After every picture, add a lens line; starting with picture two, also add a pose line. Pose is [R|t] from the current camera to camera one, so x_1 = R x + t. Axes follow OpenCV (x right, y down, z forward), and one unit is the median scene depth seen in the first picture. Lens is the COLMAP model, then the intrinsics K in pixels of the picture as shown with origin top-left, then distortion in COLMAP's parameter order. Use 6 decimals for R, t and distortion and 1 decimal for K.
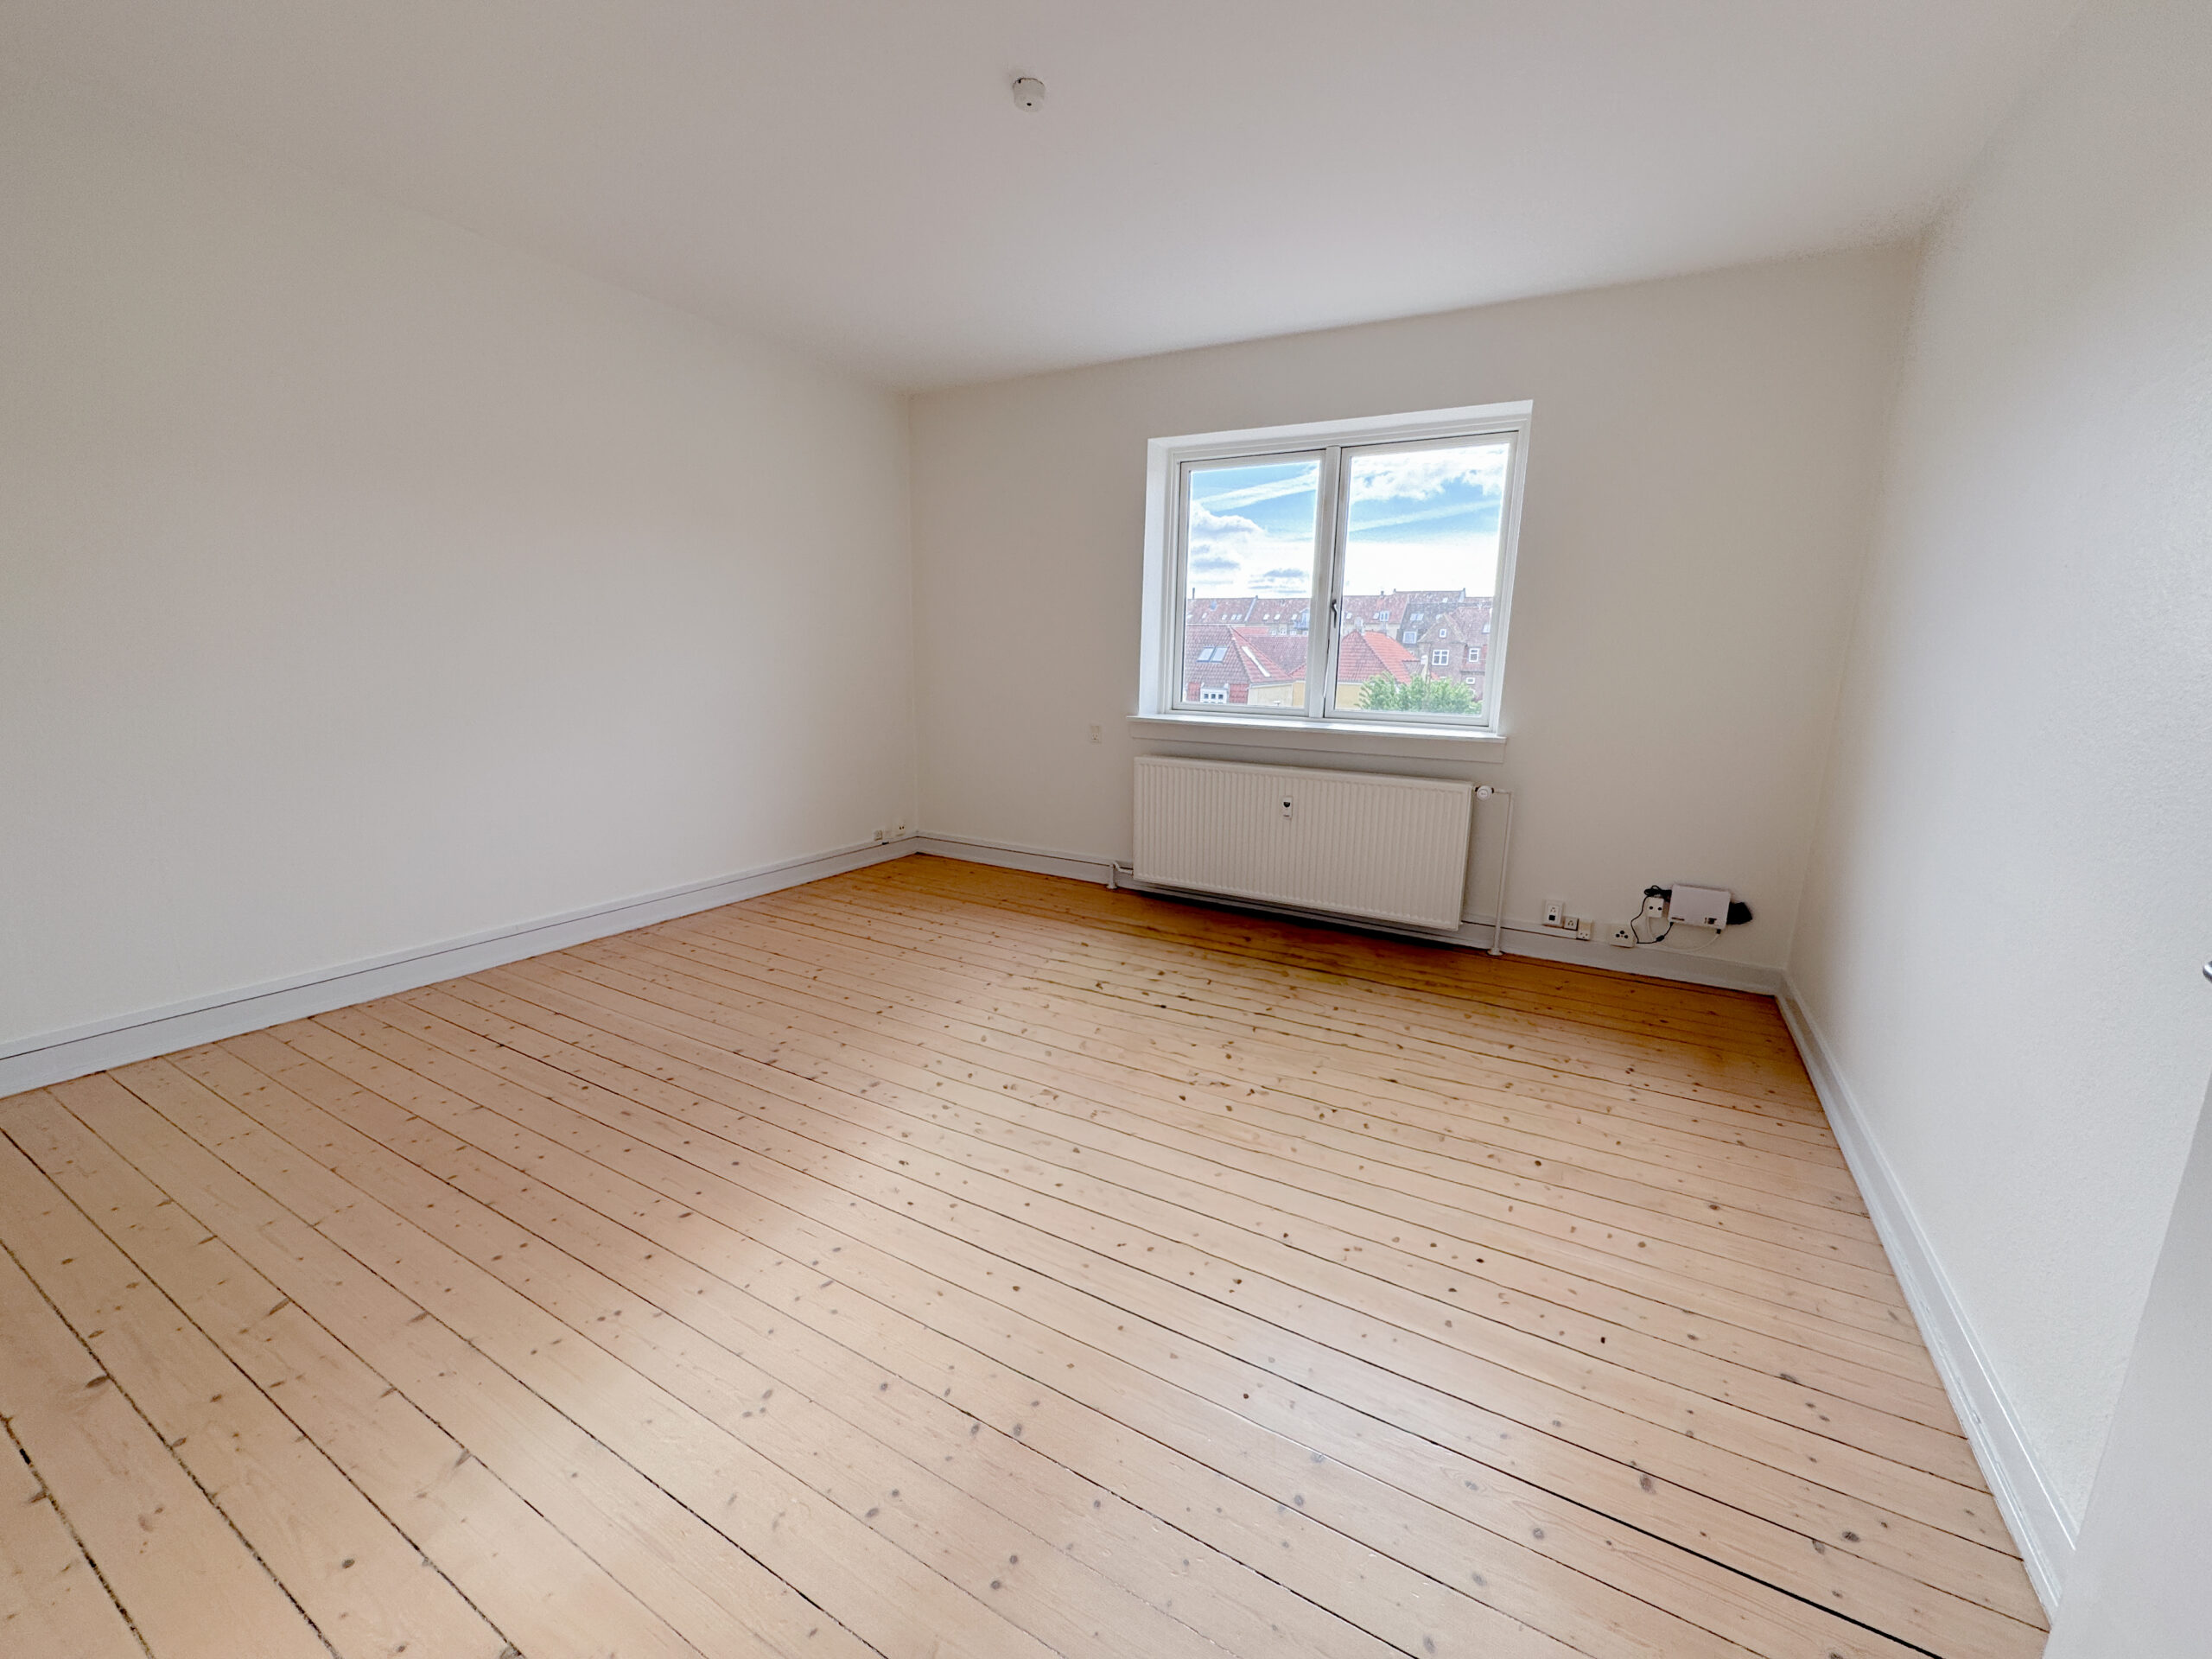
lens RADIAL K [[881.4, 0, 1109.0], [0, 881.4, 830.7], [0, 0, 1]] dist [-0.001595, -0.000100]
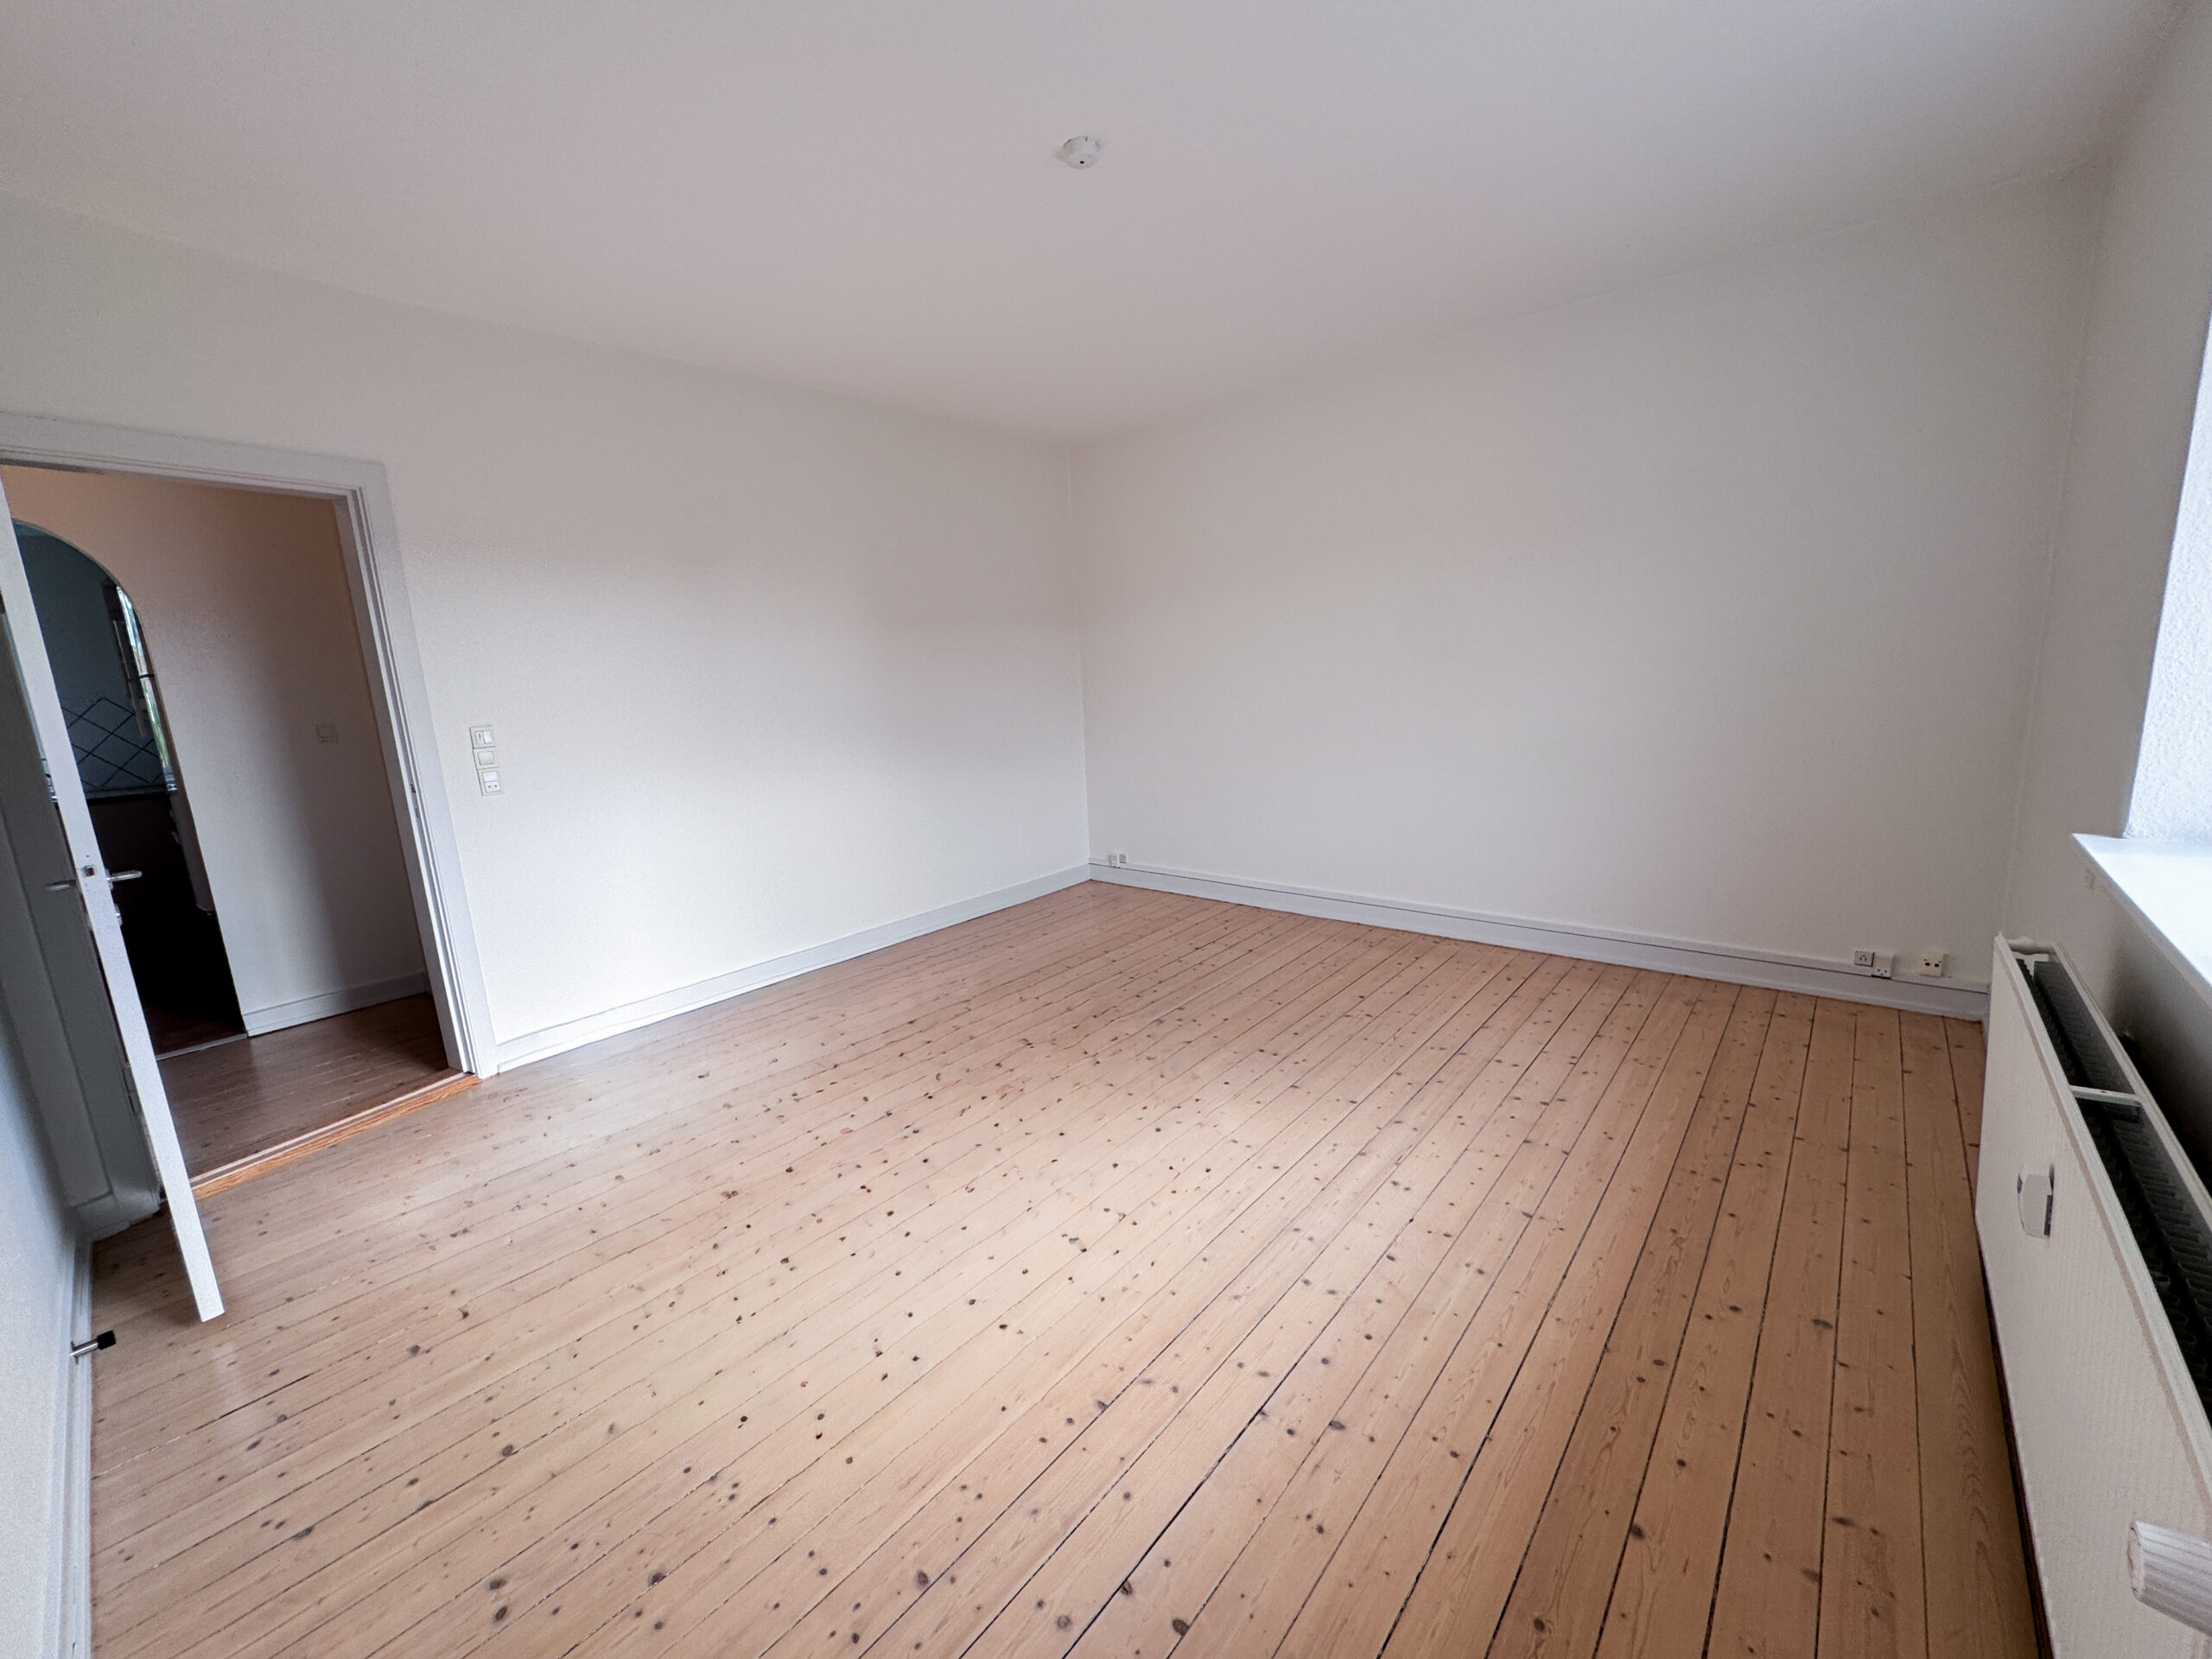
lens RADIAL K [[881.4, 0, 1104.9], [0, 881.4, 831.6], [0, 0, 1]] dist [-0.001595, -0.000100]
pose [[-0.189129, 0.174117, -0.966392, 0.560661], [-0.147668, 0.967919, 0.203291, -0.171177], [0.970785, 0.181153, -0.157350, 0.744557]]
